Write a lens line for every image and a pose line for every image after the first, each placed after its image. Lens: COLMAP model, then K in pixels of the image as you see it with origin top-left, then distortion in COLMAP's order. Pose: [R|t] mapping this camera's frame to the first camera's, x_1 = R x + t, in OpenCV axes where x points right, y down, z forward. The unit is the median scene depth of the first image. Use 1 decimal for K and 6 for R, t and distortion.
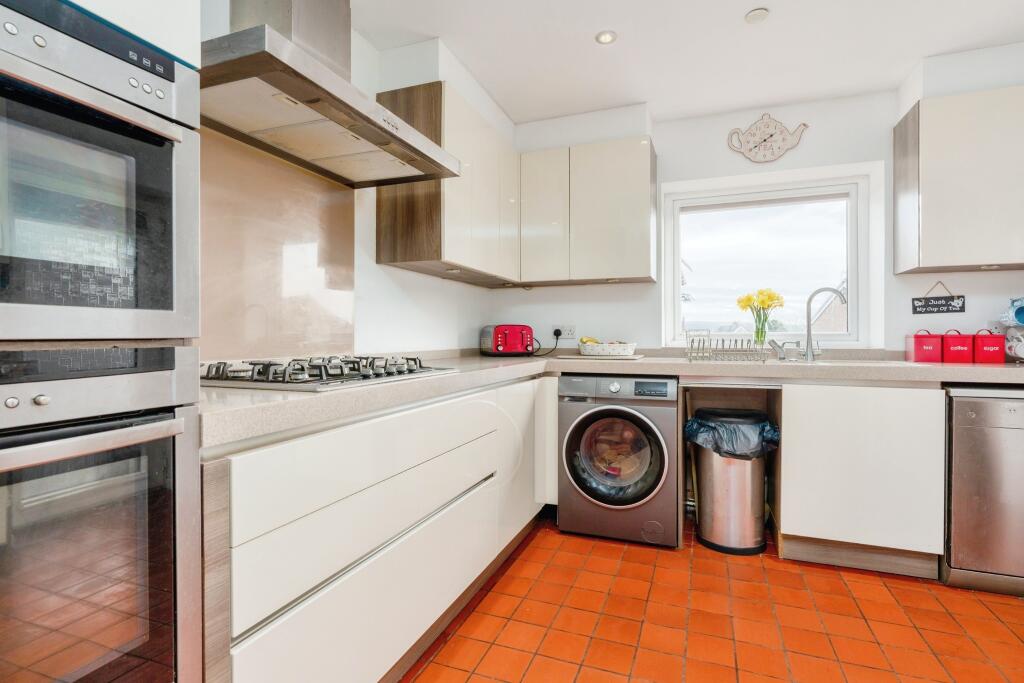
lens RADIAL K [[476.0, 0, 534.0], [0, 476.0, 356.0], [0, 0, 1]] dist [0.000600, -0.000060]
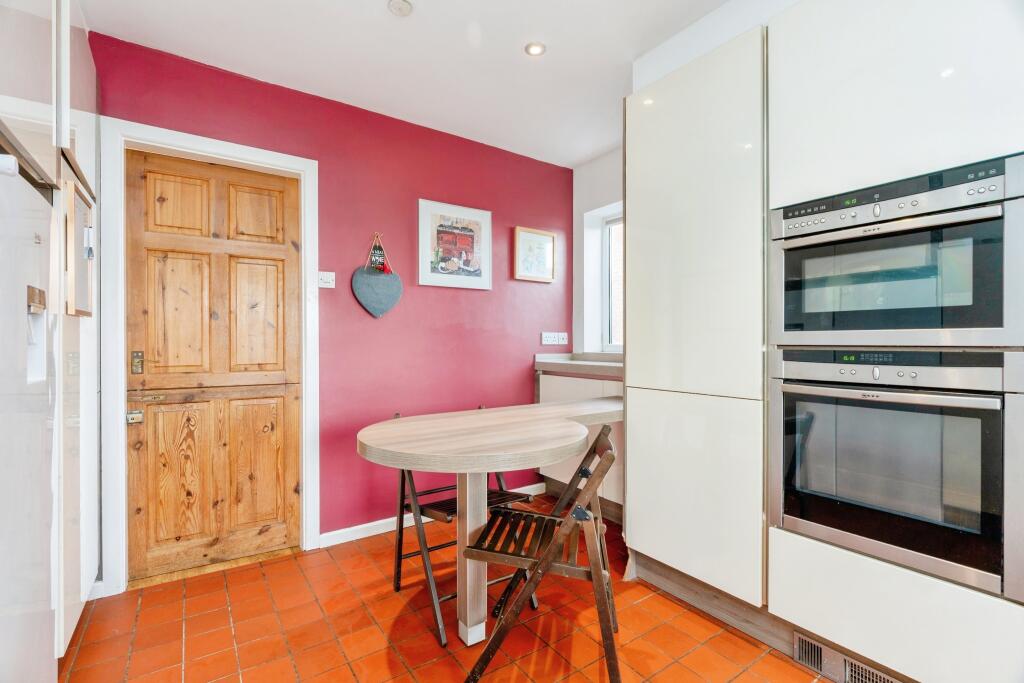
lens RADIAL K [[464.4, 0, 512.0], [0, 464.4, 341.5], [0, 0, 1]] dist [-0.001161, -0.000077]
pose [[-0.582231, 0.002535, -0.813019, 0.441590], [-0.034950, 0.998993, 0.028144, -0.013760], [0.812272, 0.044802, -0.581556, 0.208038]]
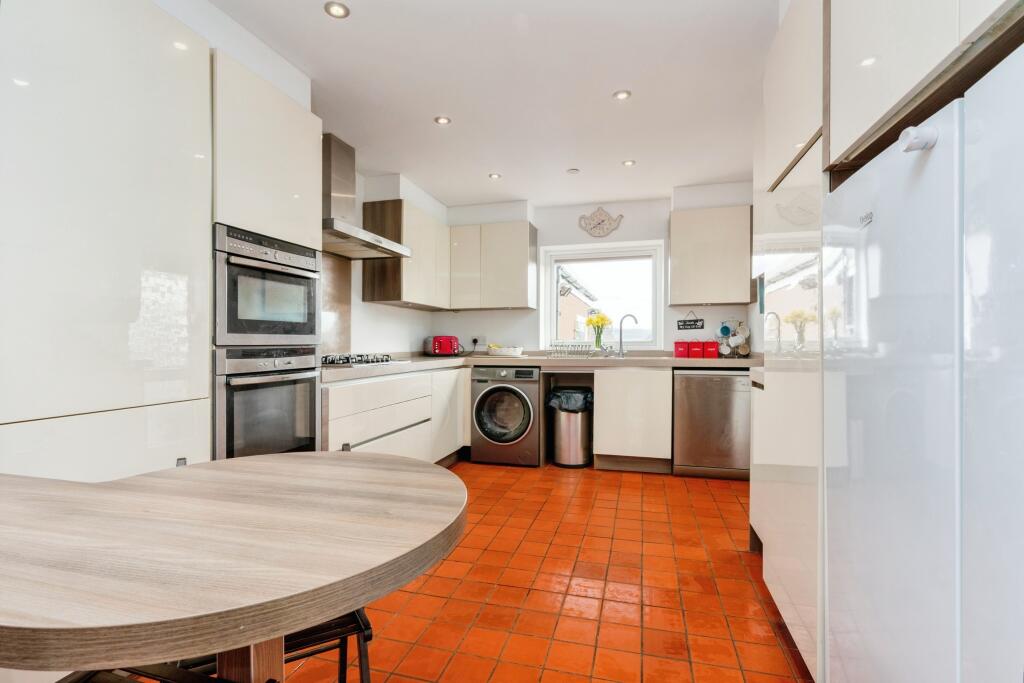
lens RADIAL K [[464.4, 0, 512.0], [0, 464.4, 341.5], [0, 0, 1]] dist [-0.001161, -0.000077]
pose [[0.997804, -0.002436, 0.066190, 0.091663], [0.005417, 0.998977, -0.044888, 0.027289], [-0.066013, 0.045148, 0.996797, -0.656469]]
